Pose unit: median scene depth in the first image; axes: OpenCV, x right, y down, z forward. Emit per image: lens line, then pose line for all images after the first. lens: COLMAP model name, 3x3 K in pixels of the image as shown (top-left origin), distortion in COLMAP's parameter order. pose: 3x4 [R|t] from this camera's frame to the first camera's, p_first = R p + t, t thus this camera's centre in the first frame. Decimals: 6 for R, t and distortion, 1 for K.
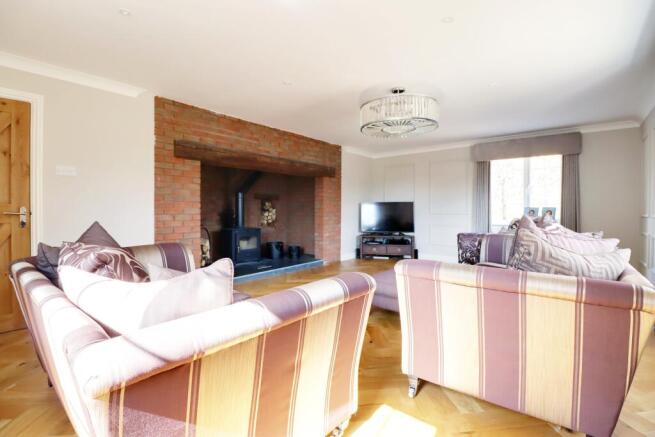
lens RADIAL K [[303.9, 0, 326.3], [0, 303.9, 213.5], [0, 0, 1]] dist [-0.016328, -0.003227]
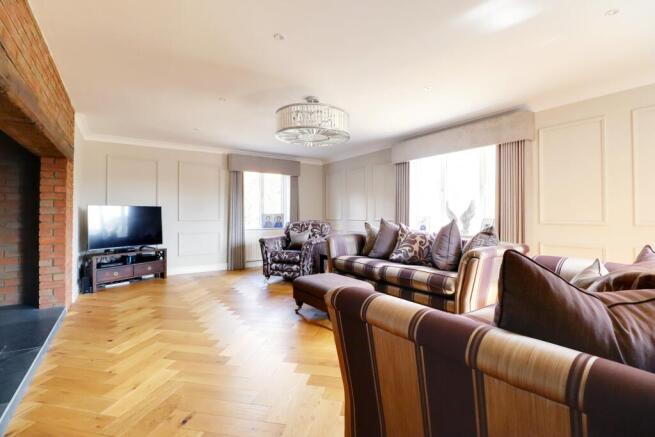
lens RADIAL K [[303.9, 0, 325.2], [0, 303.9, 216.4], [0, 0, 1]] dist [-0.016328, -0.003227]
pose [[0.287771, -0.003085, 0.957694, -0.404325], [0.016523, 0.999862, -0.001744, -0.004352], [-0.957557, 0.016326, 0.287783, 0.378341]]
